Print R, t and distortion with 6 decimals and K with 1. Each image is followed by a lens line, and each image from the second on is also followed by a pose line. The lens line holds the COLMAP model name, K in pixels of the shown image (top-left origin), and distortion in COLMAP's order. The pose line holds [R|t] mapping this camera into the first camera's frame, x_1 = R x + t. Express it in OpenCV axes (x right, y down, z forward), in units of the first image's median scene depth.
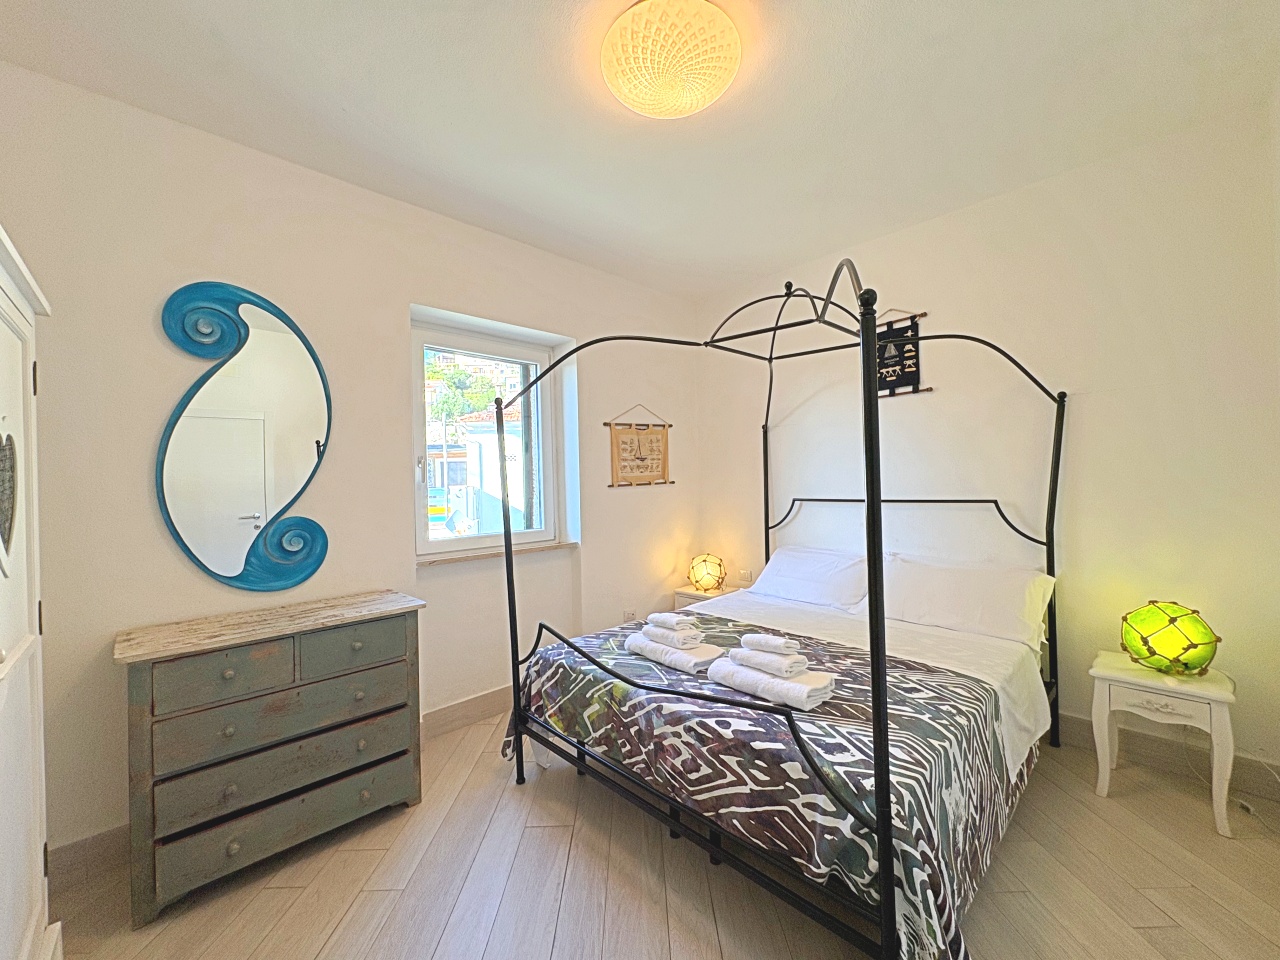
lens RADIAL K [[508.2, 0, 640.0], [0, 508.2, 480.0], [0, 0, 1]] dist [-0.000752, 0.000263]
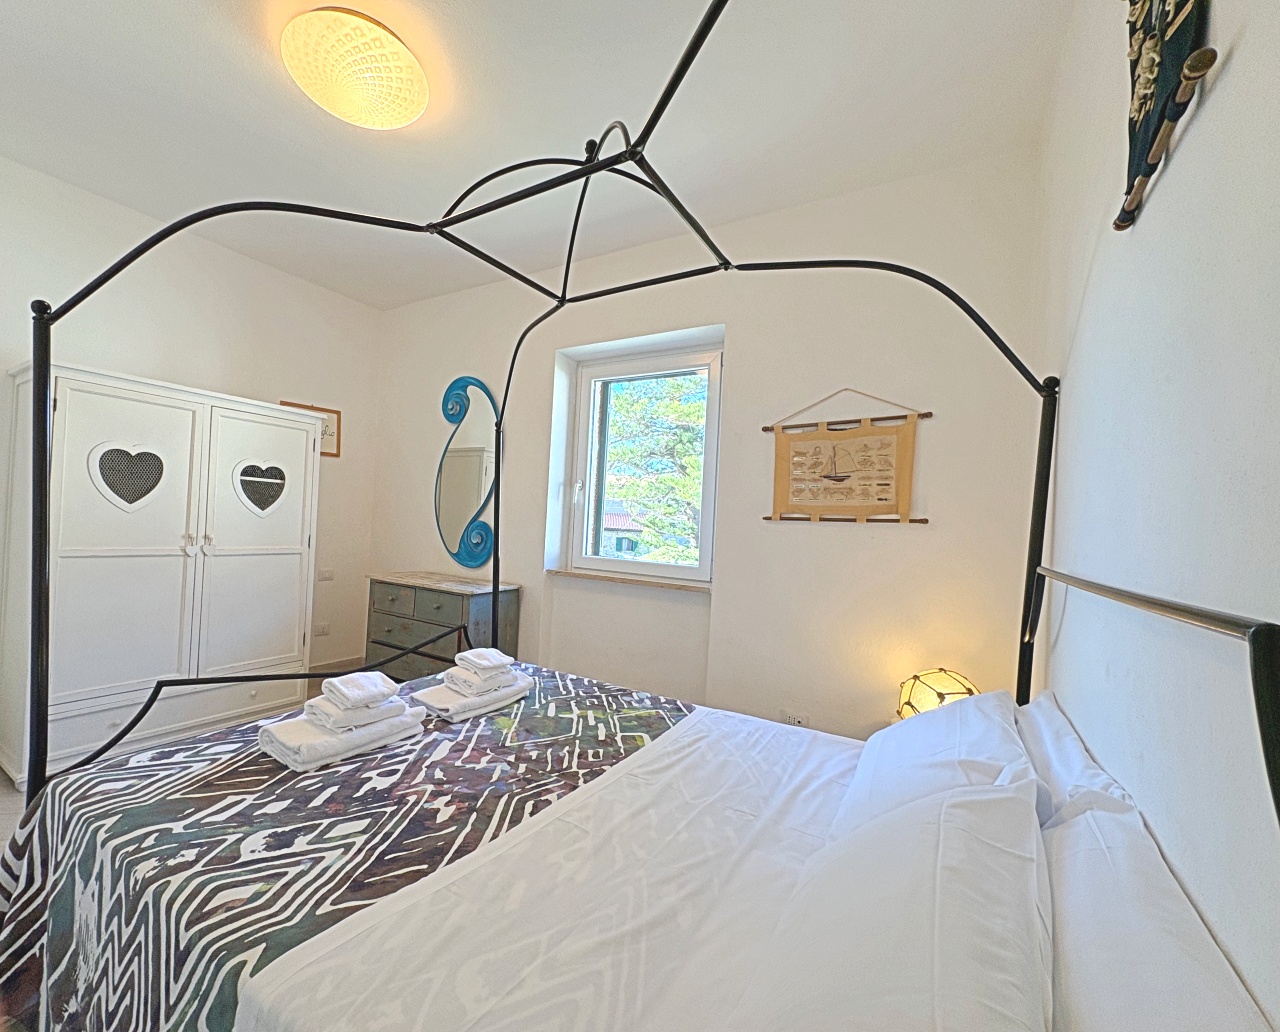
lens RADIAL K [[558.2, 0, 604.3], [0, 558.2, 510.5], [0, 0, 1]] dist [0.000672, -0.000346]
pose [[0.236068, 0.012381, -0.971658, 0.875403], [-0.057442, 0.998348, -0.001235, 0.021288], [0.970037, 0.056105, 0.236389, 0.850814]]
